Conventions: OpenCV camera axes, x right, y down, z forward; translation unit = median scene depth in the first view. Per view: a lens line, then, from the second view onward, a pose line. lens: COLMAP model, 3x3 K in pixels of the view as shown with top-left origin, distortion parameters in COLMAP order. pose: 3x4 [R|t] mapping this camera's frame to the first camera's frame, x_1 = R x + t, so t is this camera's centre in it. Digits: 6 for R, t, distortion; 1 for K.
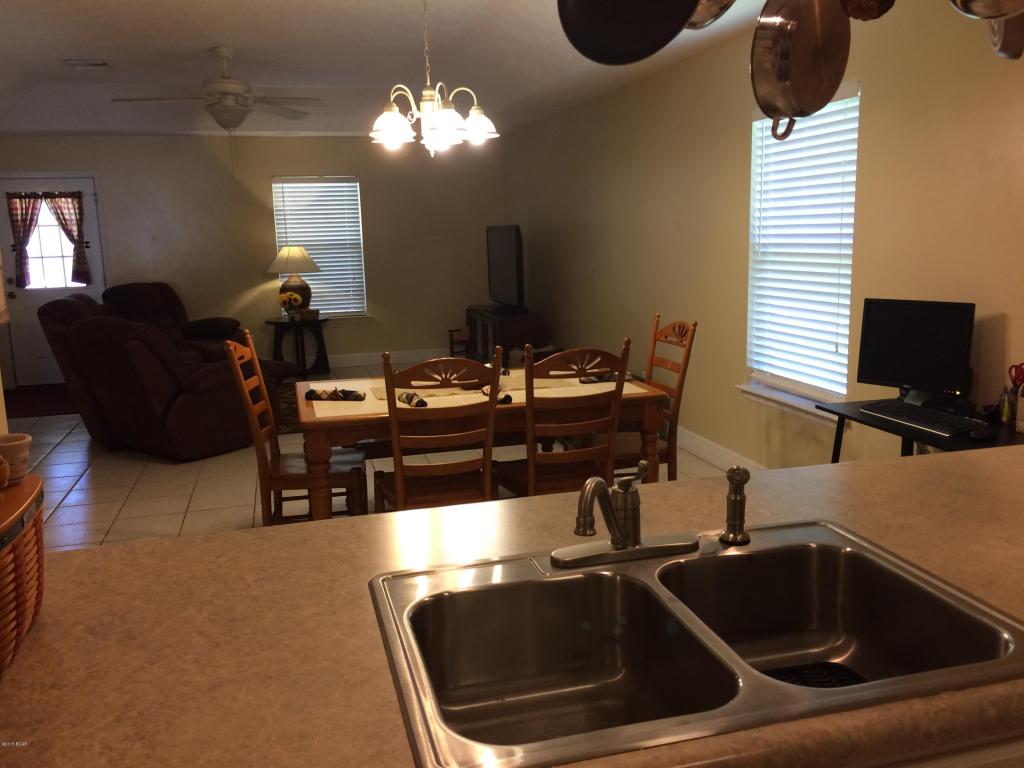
lens RADIAL K [[893.2, 0, 513.4], [0, 893.2, 379.3], [0, 0, 1]] dist [0.094579, -0.122821]
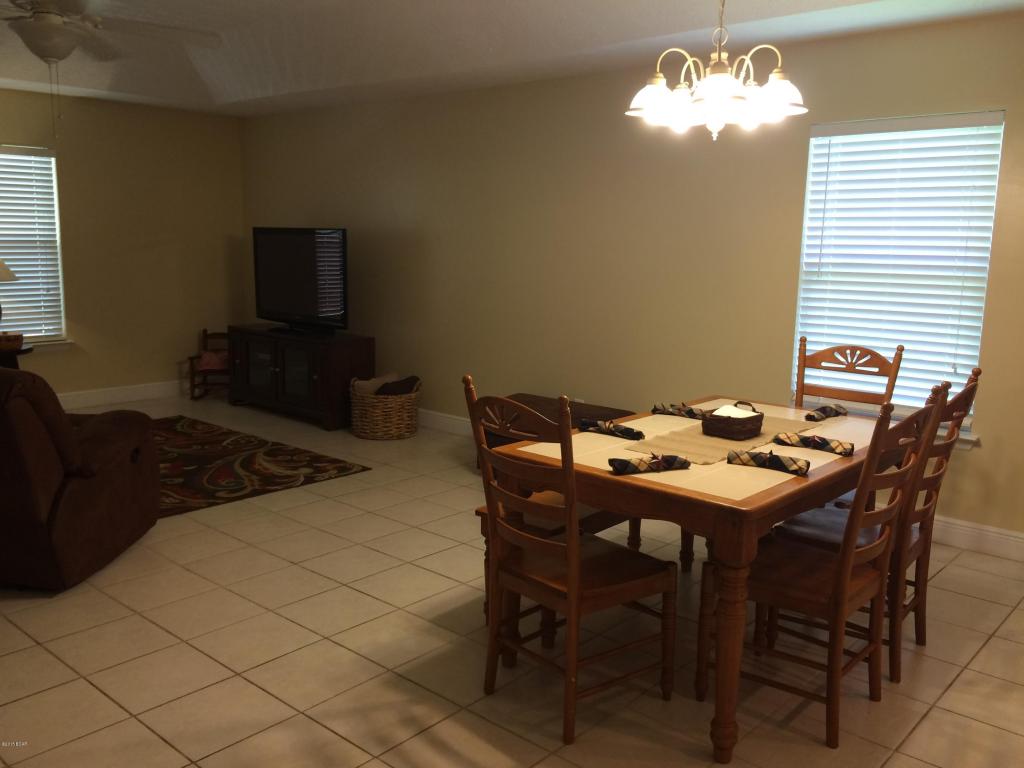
lens RADIAL K [[893.2, 0, 513.4], [0, 893.2, 379.3], [0, 0, 1]] dist [0.094579, -0.122821]
pose [[0.831960, -0.044755, 0.553028, -0.296256], [0.052276, 0.998630, 0.002174, -0.024564], [-0.552368, 0.027102, 0.833160, 0.204817]]
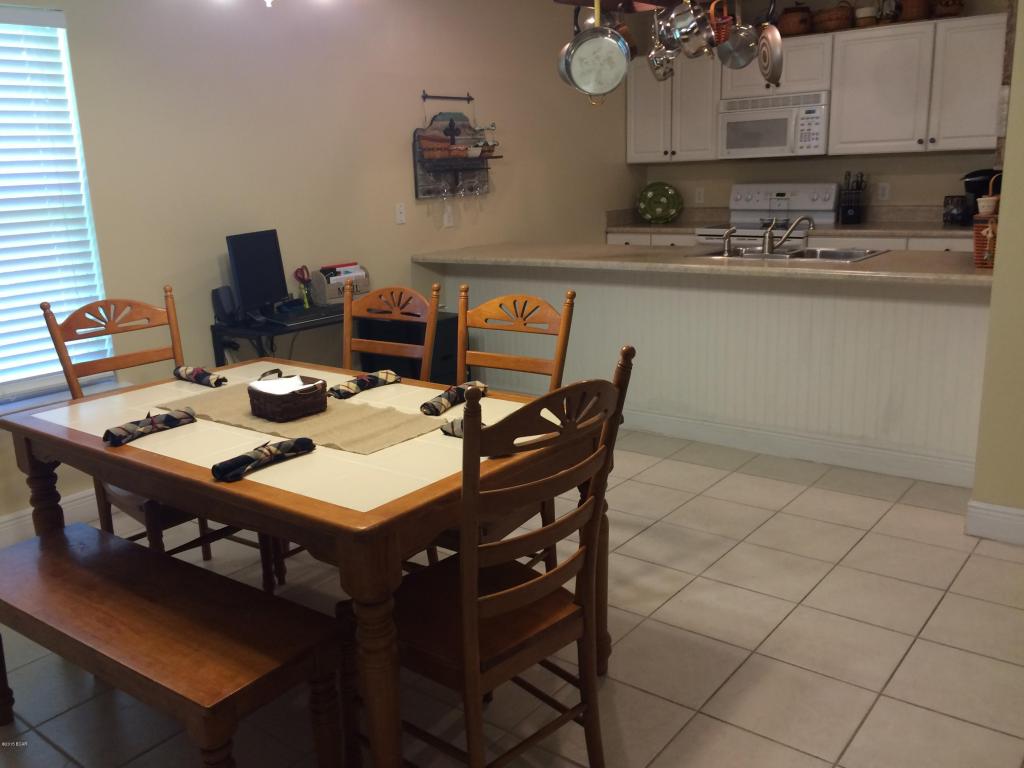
lens RADIAL K [[893.2, 0, 513.4], [0, 893.2, 379.3], [0, 0, 1]] dist [0.094579, -0.122821]
pose [[-0.602394, -0.135538, 0.786607, -0.282858], [0.192630, 0.931664, 0.308051, -0.080360], [-0.774606, 0.337093, -0.535120, 0.560585]]
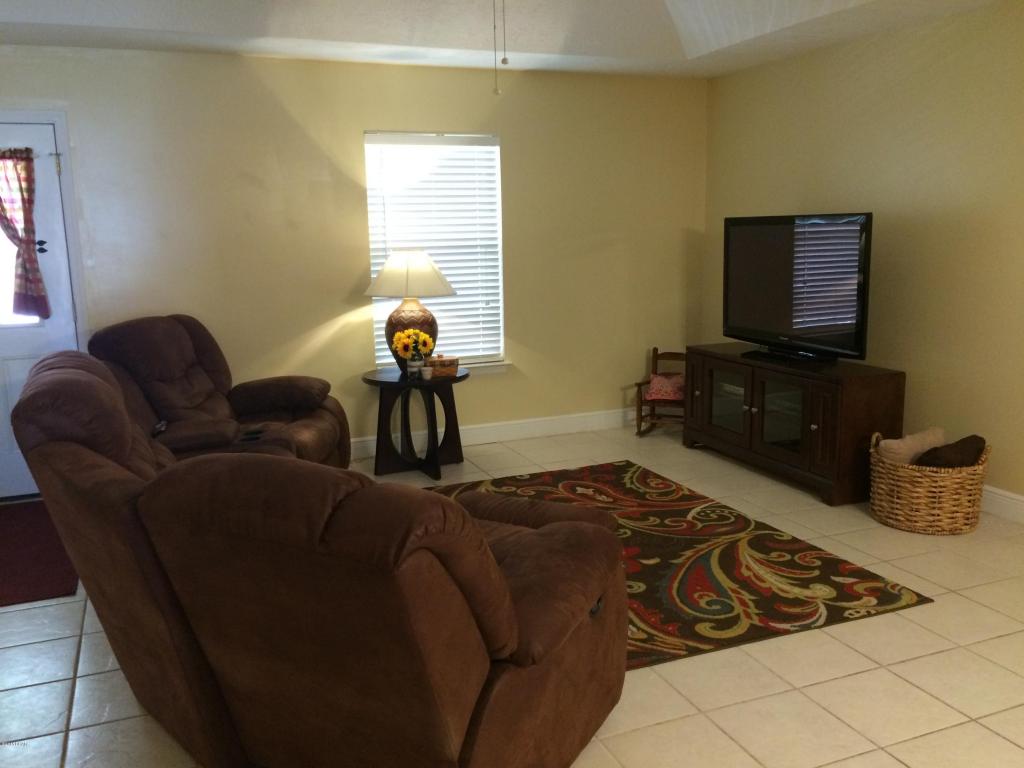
lens RADIAL K [[893.2, 0, 513.4], [0, 893.2, 379.3], [0, 0, 1]] dist [0.094579, -0.122821]
pose [[0.990365, -0.015337, 0.137632, -0.266141], [0.015714, 0.999875, -0.001653, -0.063245], [-0.137589, 0.003799, 0.990482, 0.420772]]
